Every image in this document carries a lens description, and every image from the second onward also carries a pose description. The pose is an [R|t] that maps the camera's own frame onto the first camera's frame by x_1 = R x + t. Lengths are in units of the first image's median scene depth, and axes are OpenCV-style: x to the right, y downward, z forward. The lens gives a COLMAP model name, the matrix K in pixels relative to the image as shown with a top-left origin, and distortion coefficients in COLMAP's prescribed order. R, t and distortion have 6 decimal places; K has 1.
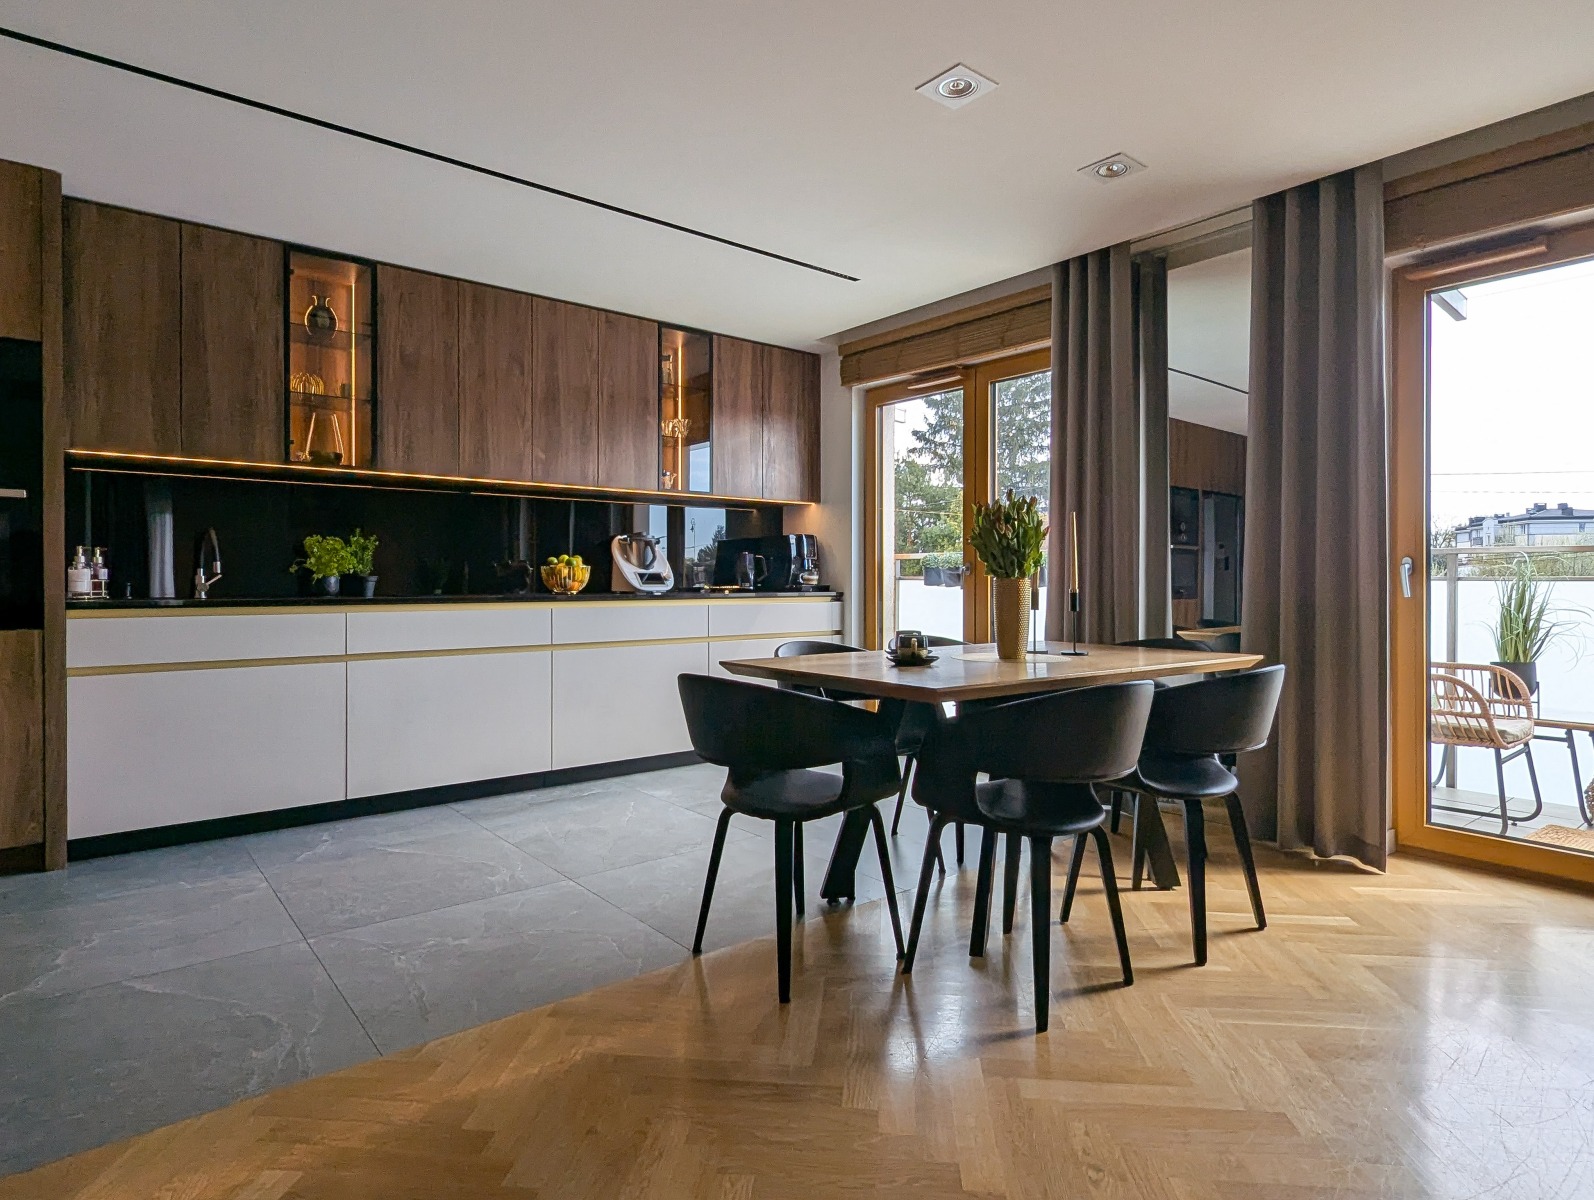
lens RADIAL K [[888.7, 0, 788.4], [0, 888.7, 587.2], [0, 0, 1]] dist [0.003118, 0.000853]
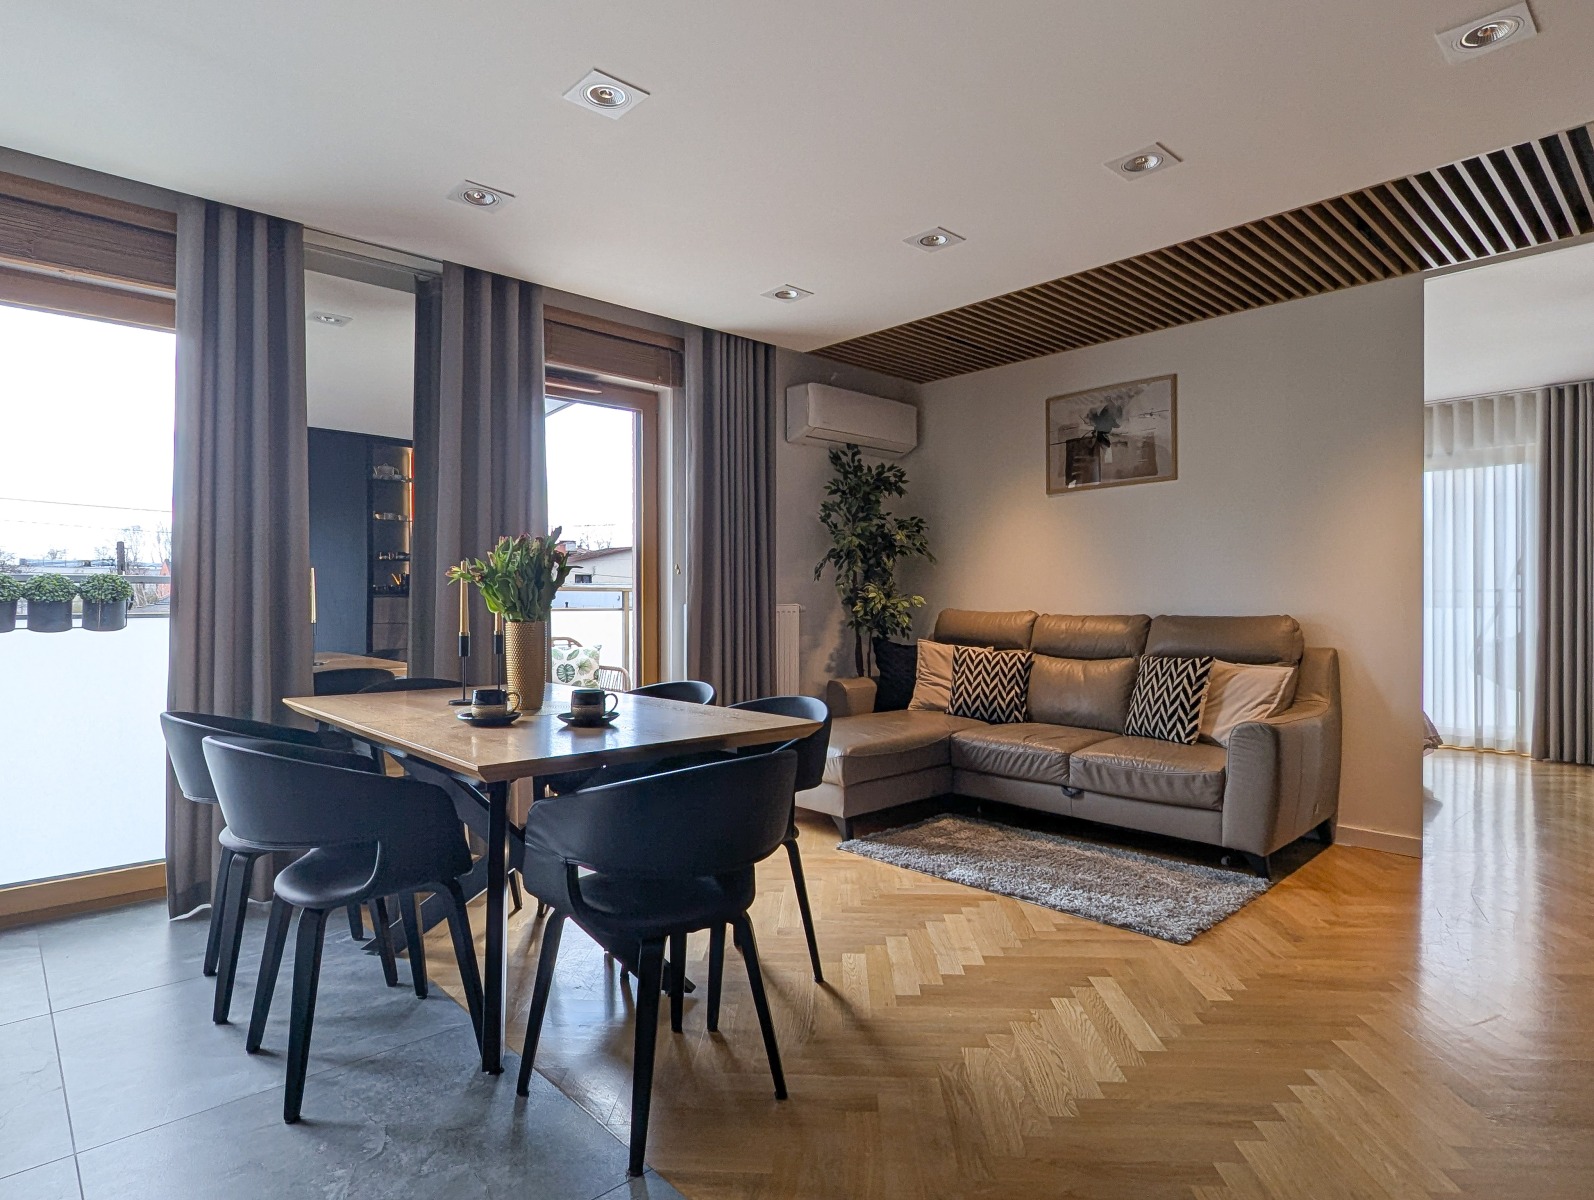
lens RADIAL K [[888.7, 0, 797.2], [0, 888.7, 600.0], [0, 0, 1]] dist [0.003118, 0.000853]
pose [[-0.059388, -0.004394, 0.998225, -0.484475], [0.004261, 0.999980, 0.004655, -0.026393], [-0.998226, 0.004530, -0.059368, 0.552317]]
